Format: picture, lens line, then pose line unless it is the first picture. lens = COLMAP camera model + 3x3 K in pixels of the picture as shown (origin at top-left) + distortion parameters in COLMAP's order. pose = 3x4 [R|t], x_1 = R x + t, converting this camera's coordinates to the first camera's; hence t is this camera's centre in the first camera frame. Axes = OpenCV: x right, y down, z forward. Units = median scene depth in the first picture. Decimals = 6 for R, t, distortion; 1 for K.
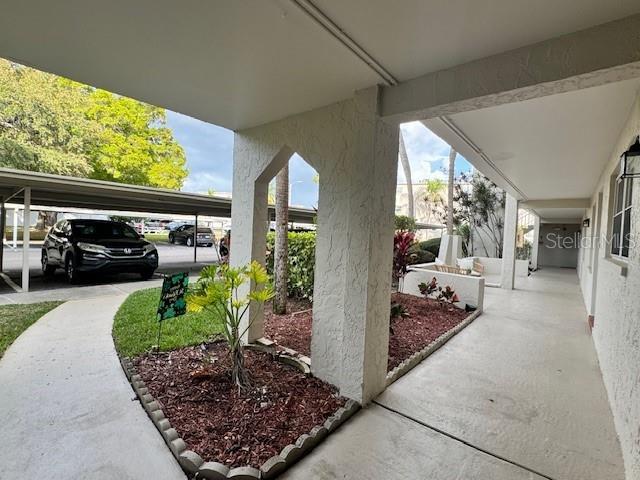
lens RADIAL K [[300.8, 0, 320.0], [0, 300.8, 240.0], [0, 0, 1]] dist [0.002624, 0.000416]
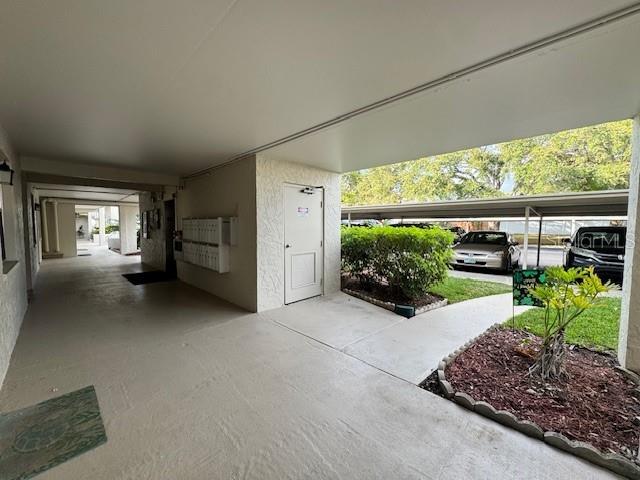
lens RADIAL K [[262.3, 0, 320.0], [0, 262.3, 240.0], [0, 0, 1]] dist [0.001439, 0.000230]
pose [[-0.052735, 0.012602, -0.998529, 0.491127], [-0.045633, 0.998845, 0.015016, 0.022550], [0.997565, 0.046358, -0.052099, 0.181239]]
